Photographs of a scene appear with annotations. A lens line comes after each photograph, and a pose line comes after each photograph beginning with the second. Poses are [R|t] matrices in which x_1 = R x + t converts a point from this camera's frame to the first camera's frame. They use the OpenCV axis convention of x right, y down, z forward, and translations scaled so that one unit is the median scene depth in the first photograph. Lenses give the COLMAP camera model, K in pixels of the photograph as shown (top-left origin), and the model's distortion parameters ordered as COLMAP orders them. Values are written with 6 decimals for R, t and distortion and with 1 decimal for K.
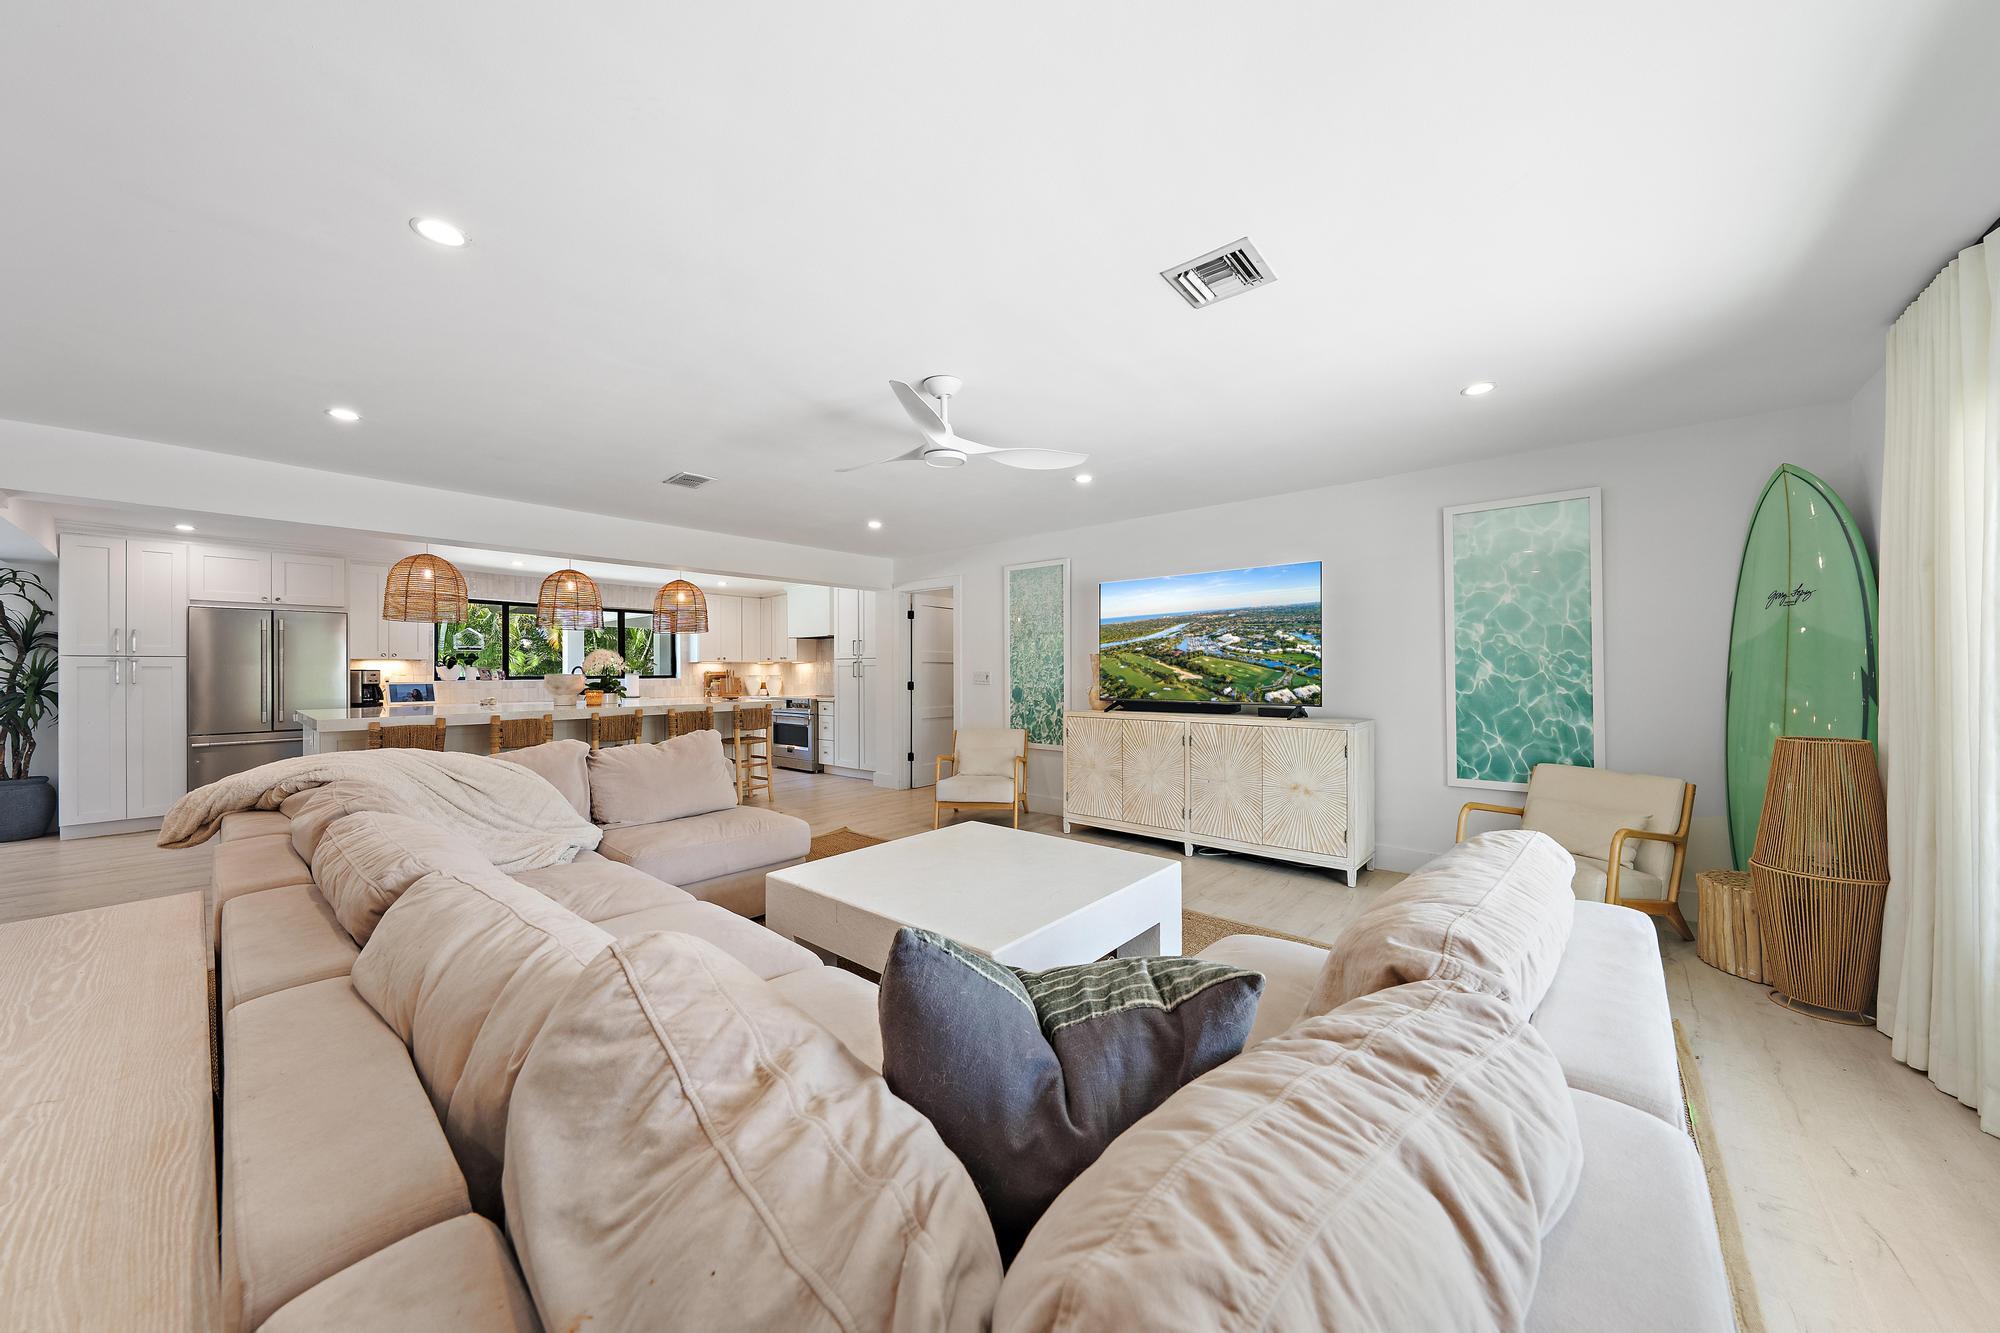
lens RADIAL K [[678.3, 0, 1008.1], [0, 678.3, 670.3], [0, 0, 1]] dist [-0.000714, 0.000179]
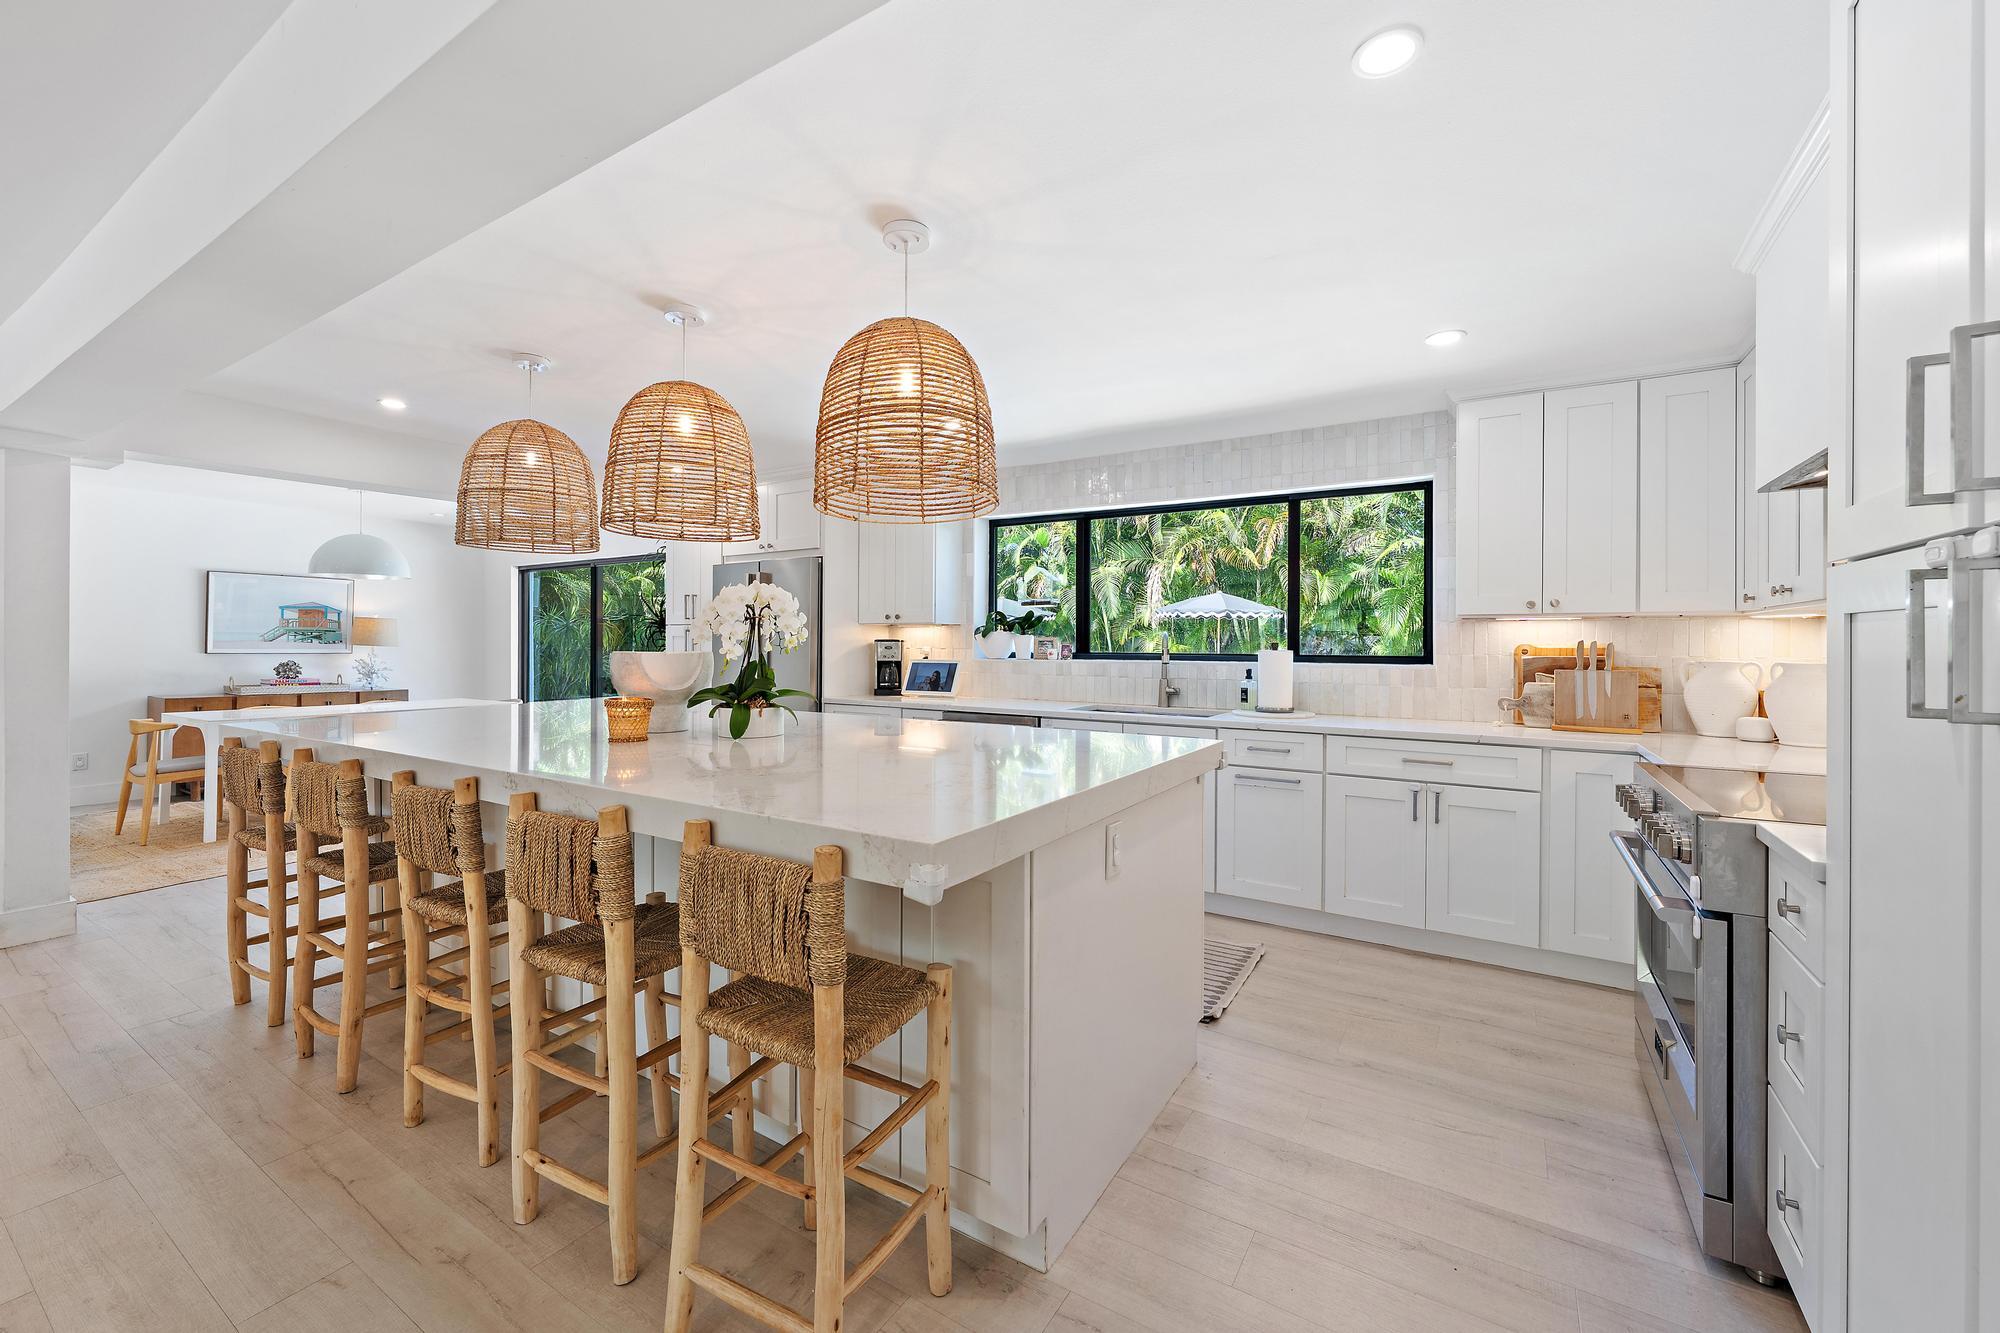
lens RADIAL K [[774.8, 0, 995.6], [0, 774.8, 651.7], [0, 0, 1]] dist [-0.000785, -0.001124]
pose [[0.173448, 0.011905, -0.984771, -0.180555], [-0.004323, 0.999927, 0.011327, 0.001595], [0.984834, 0.002292, 0.173486, 0.963306]]
